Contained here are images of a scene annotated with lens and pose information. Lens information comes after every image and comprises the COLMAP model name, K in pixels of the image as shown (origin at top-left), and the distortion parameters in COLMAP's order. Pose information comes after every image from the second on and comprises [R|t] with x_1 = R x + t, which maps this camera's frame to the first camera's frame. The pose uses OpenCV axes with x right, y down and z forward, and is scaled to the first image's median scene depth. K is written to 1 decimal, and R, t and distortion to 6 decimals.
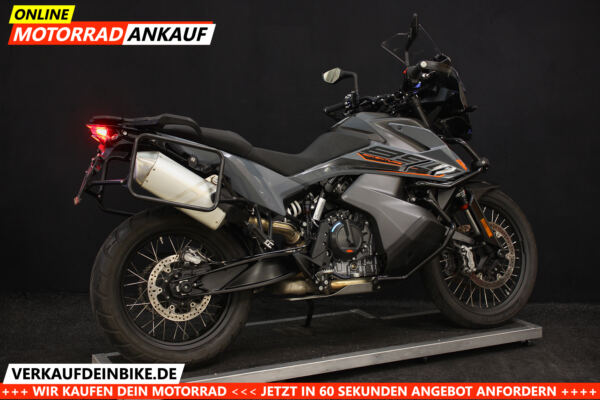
lens RADIAL K [[785.9, 0, 300.0], [0, 785.9, 200.0], [0, 0, 1]] dist [-0.141399, 0.004733]
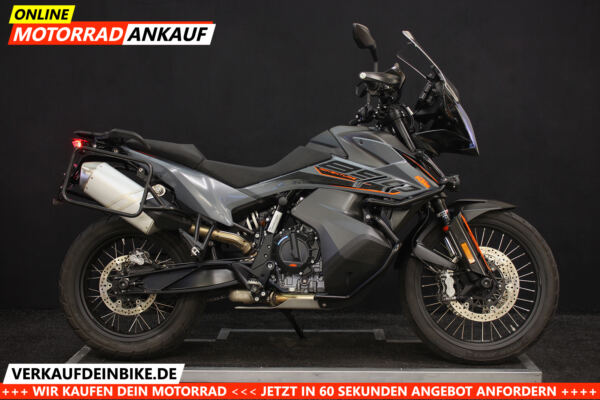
lens RADIAL K [[785.9, 0, 300.0], [0, 785.9, 200.0], [0, 0, 1]] dist [-0.141399, 0.004733]
pose [[0.888749, 0.036855, -0.456911, 0.522125], [-0.046099, 0.998895, -0.009097, -0.008998], [0.456071, 0.029148, 0.889466, 0.115338]]
